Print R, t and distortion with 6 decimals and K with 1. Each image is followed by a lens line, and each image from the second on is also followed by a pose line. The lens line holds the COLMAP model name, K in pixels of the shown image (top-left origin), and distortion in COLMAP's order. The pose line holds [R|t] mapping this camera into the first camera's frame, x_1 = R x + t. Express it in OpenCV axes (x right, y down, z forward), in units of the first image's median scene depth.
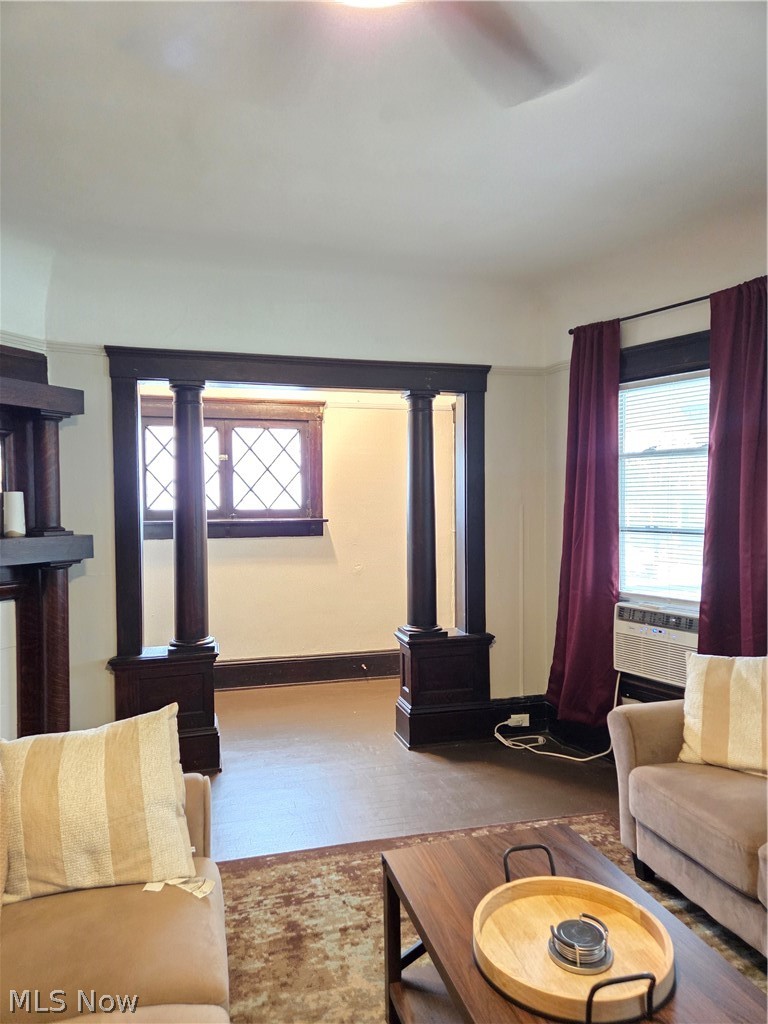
lens RADIAL K [[688.8, 0, 384.0], [0, 688.8, 512.0], [0, 0, 1]] dist [0.051328, 0.000717]
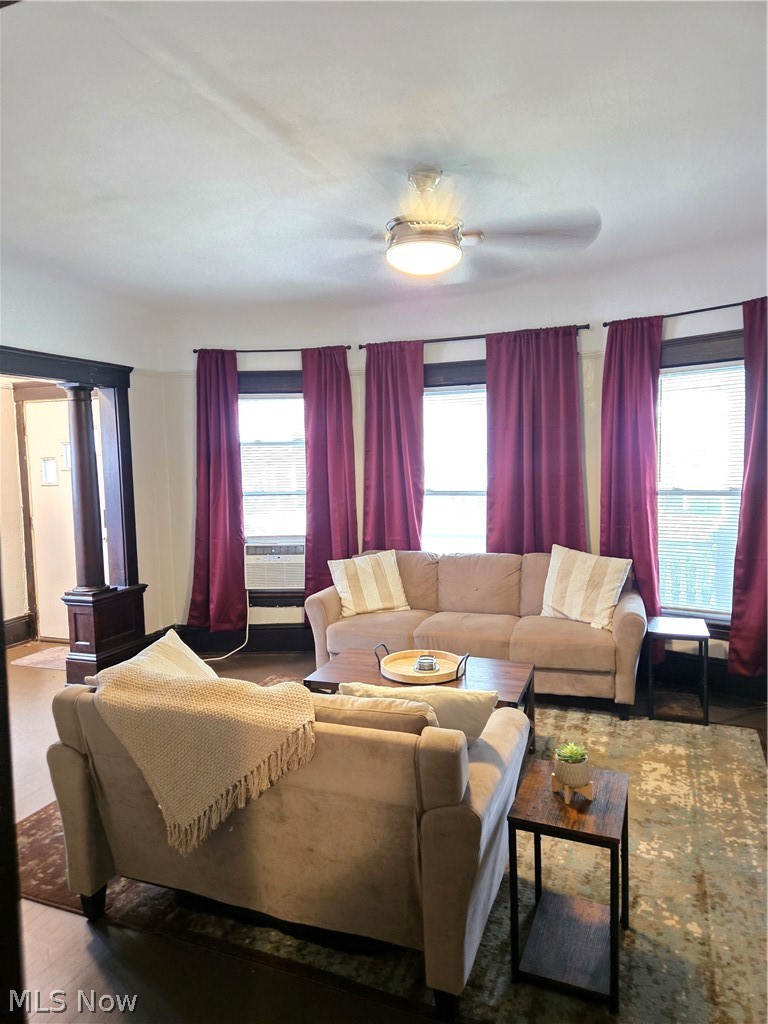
lens RADIAL K [[677.5, 0, 384.0], [0, 677.5, 512.0], [0, 0, 1]] dist [-0.000090, -0.000131]
pose [[0.562172, -0.069966, 0.824055, -0.682268], [0.032400, 0.997513, 0.062589, -0.018225], [-0.826385, -0.008486, 0.563041, -0.057137]]
